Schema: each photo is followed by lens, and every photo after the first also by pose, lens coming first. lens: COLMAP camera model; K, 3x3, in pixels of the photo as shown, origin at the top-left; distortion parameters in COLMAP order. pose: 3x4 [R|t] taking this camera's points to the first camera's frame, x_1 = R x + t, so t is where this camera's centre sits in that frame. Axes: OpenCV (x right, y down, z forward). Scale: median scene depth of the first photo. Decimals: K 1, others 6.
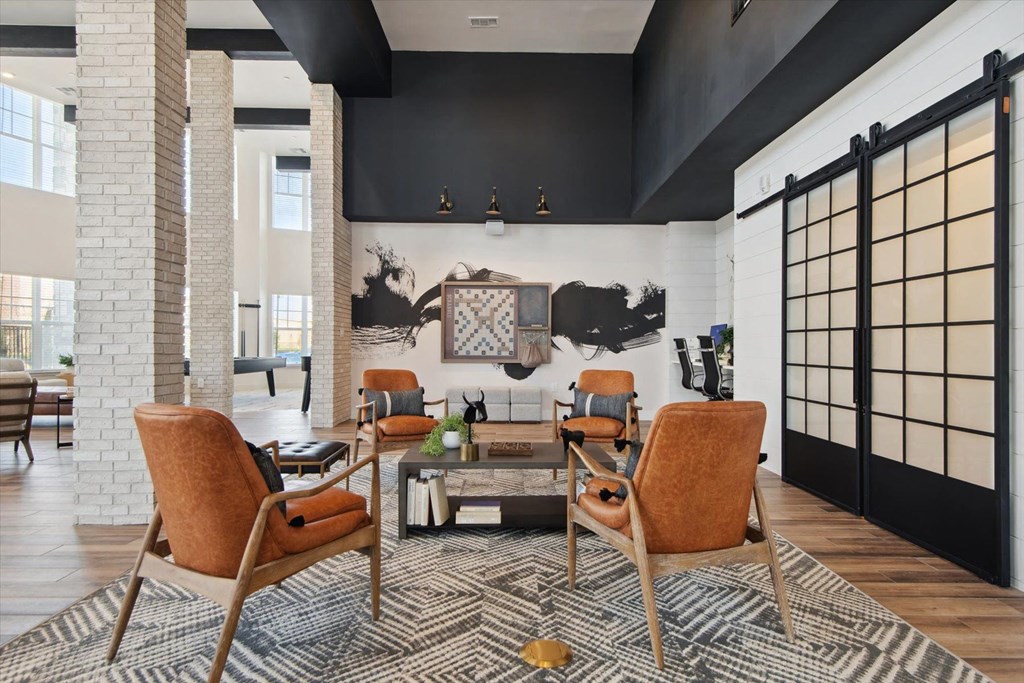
lens RADIAL K [[569.5, 0, 516.1], [0, 569.5, 341.7], [0, 0, 1]] dist [0.005098, -0.001363]
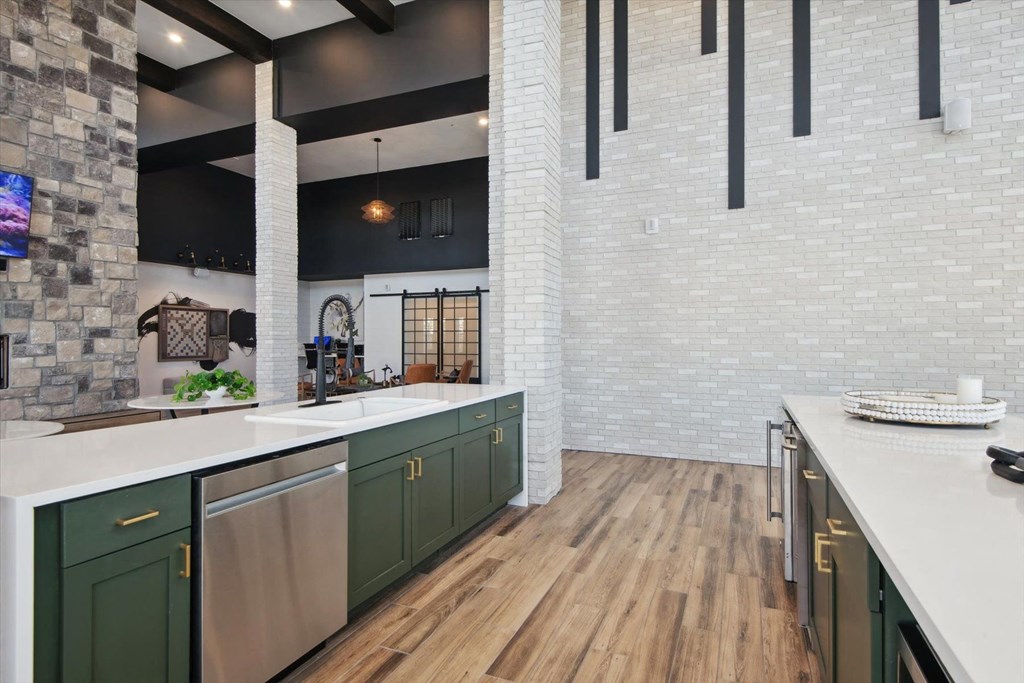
lens RADIAL K [[569.5, 0, 506.7], [0, 569.5, 340.7], [0, 0, 1]] dist [0.005098, -0.001363]
pose [[0.417564, -0.006449, 0.908625, -1.064747], [-0.000907, 0.999971, 0.007514, -0.027162], [-0.908647, -0.003961, 0.417546, -0.381124]]
